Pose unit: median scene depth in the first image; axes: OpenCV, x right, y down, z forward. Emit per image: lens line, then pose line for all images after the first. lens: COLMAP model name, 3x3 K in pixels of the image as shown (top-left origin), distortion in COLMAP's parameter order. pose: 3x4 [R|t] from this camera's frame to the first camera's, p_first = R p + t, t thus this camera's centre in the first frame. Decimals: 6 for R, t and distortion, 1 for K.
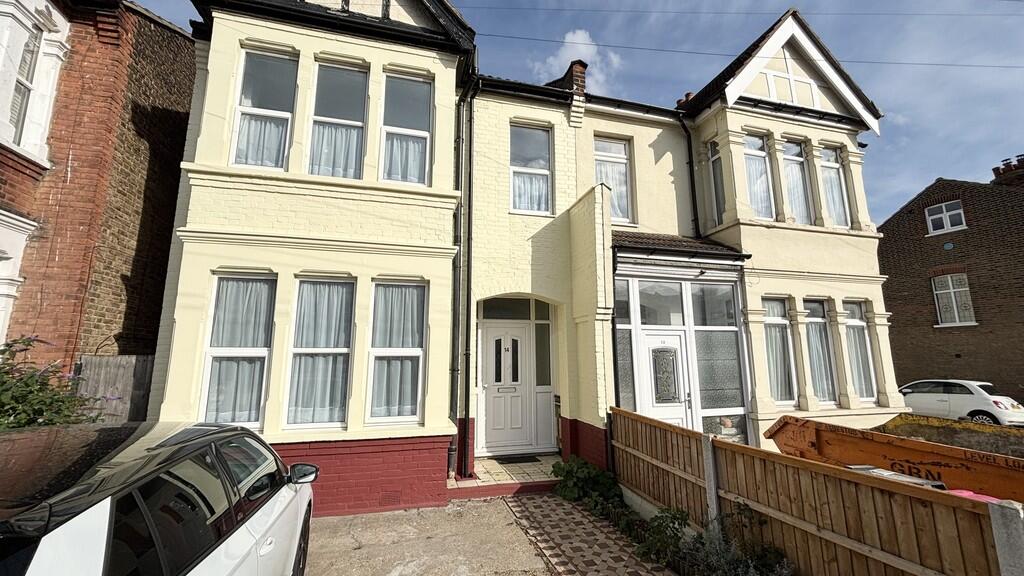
lens RADIAL K [[414.4, 0, 516.6], [0, 414.4, 287.6], [0, 0, 1]] dist [0.009457, -0.001504]
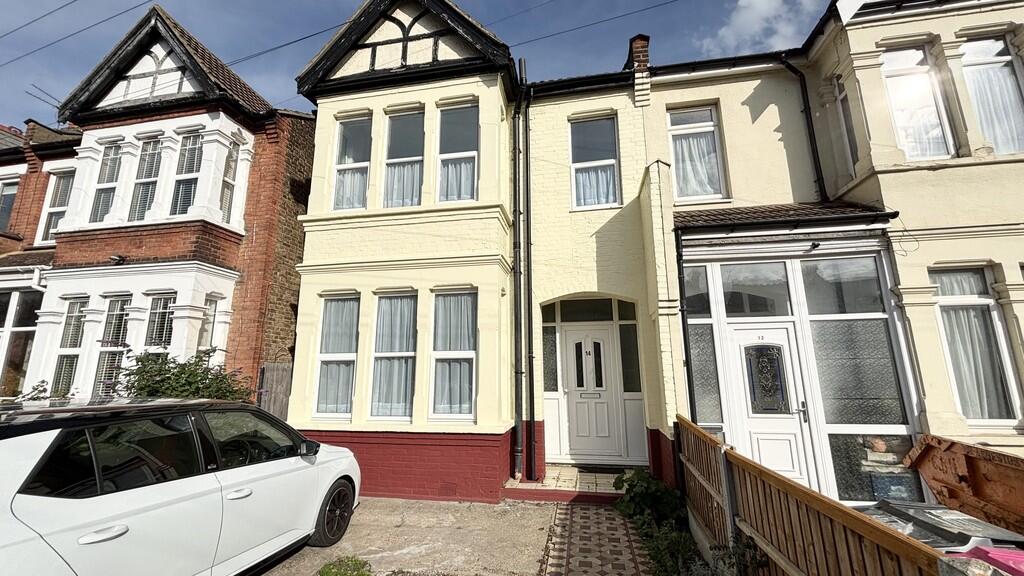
lens RADIAL K [[414.4, 0, 514.8], [0, 414.4, 288.6], [0, 0, 1]] dist [0.009457, -0.001504]
pose [[0.899747, -0.091381, -0.426737, 0.304747], [0.078507, 0.995771, -0.047708, 0.041572], [0.429292, 0.009423, 0.903117, 0.073472]]
